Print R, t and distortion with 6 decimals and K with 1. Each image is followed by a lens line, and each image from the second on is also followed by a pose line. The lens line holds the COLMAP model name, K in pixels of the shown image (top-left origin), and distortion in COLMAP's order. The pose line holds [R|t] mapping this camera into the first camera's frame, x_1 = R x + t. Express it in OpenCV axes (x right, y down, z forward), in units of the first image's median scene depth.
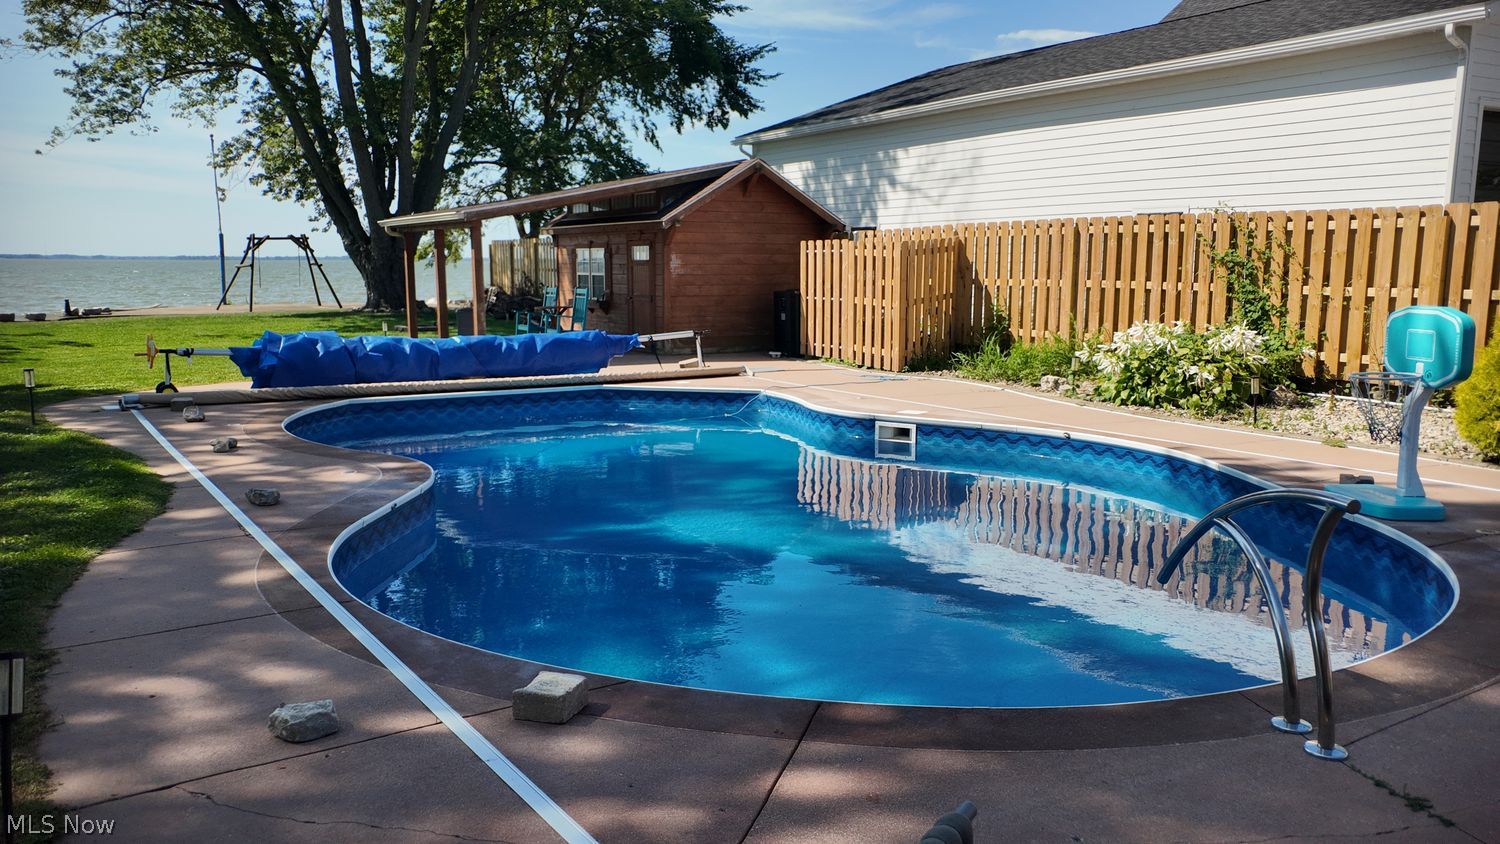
lens RADIAL K [[1154.4, 0, 748.8], [0, 1154.4, 441.5], [0, 0, 1]] dist [0.086290, -0.110258]
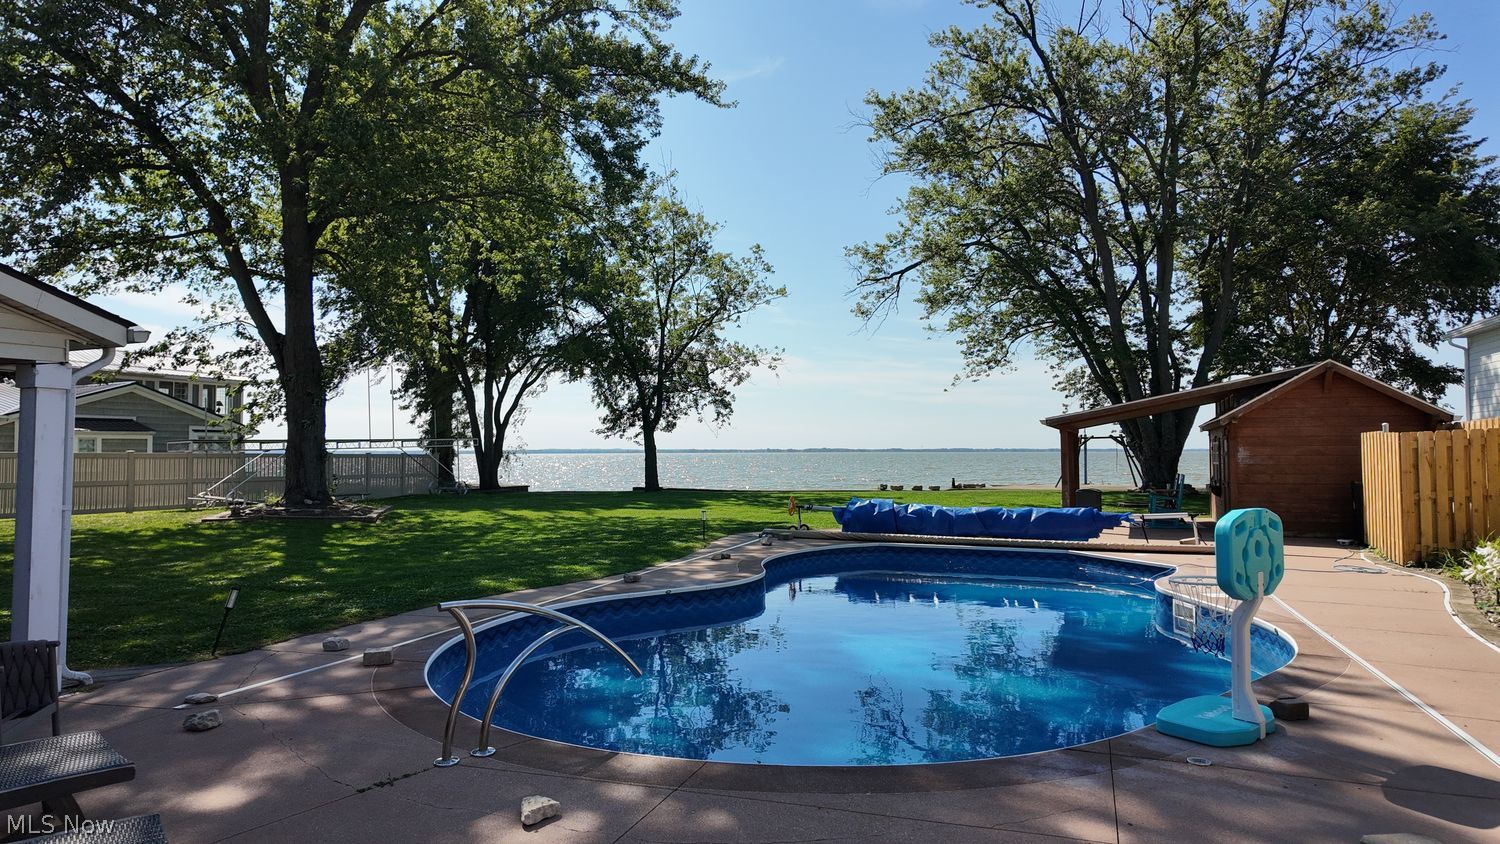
lens RADIAL K [[877.5, 0, 750.0], [0, 877.5, 422.0], [0, 0, 1]] dist [0.002883, -0.036211]
pose [[0.571398, -0.031326, -0.820075, 0.359367], [-0.121843, 0.984958, -0.122520, -0.021109], [0.811578, 0.169929, 0.558986, 0.120611]]
